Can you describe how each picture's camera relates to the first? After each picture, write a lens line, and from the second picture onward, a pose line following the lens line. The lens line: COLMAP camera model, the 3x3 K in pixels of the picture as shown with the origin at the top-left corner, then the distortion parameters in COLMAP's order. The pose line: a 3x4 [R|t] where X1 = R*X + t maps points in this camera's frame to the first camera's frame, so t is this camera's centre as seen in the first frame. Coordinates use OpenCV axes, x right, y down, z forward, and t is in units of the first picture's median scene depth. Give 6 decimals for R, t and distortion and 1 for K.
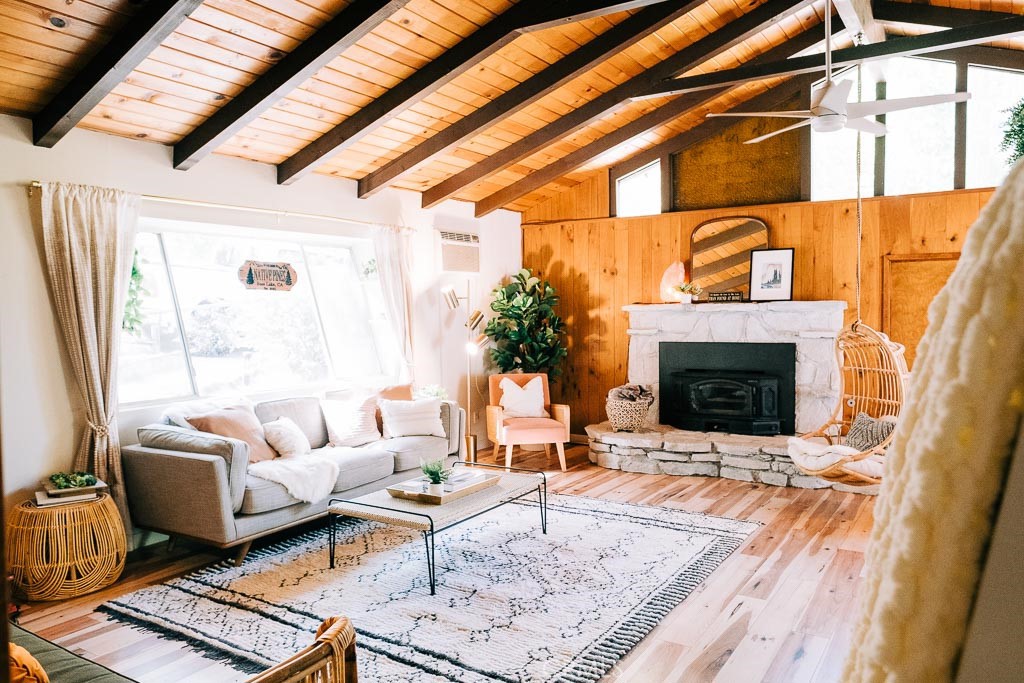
lens RADIAL K [[734.6, 0, 511.3], [0, 734.6, 343.3], [0, 0, 1]] dist [0.004115, 0.003984]
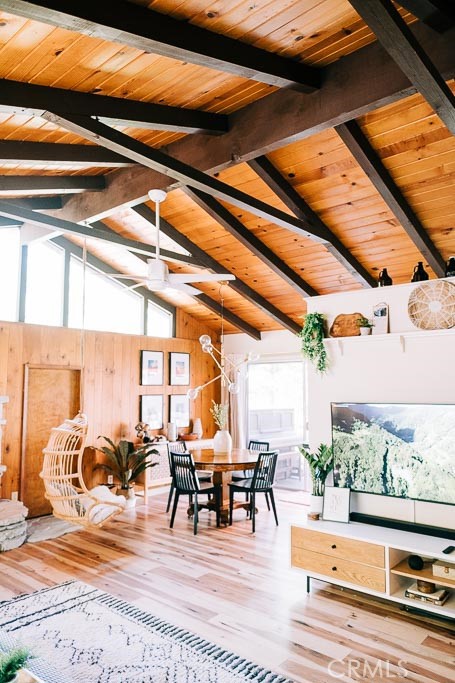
lens RADIAL K [[479.5, 0, 226.0], [0, 479.5, 339.8], [0, 0, 1]] dist [-0.011362, 0.007057]
pose [[0.145430, 0.114752, 0.982691, -0.353974], [0.052370, 0.990966, -0.123468, -0.030966], [-0.987982, 0.069419, 0.138106, 0.485658]]
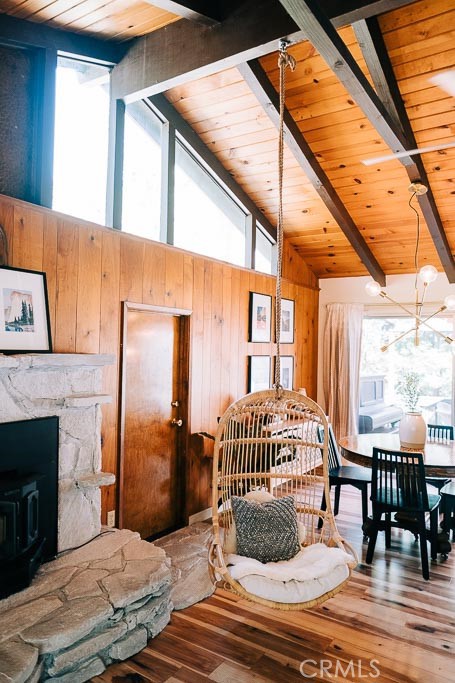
lens RADIAL K [[479.5, 0, 226.0], [0, 479.5, 339.8], [0, 0, 1]] dist [-0.011362, 0.007057]
pose [[0.017717, 0.035287, 0.999220, -0.047327], [0.030228, 0.998901, -0.035812, -0.051114], [-0.999386, 0.030839, 0.016631, 0.874407]]
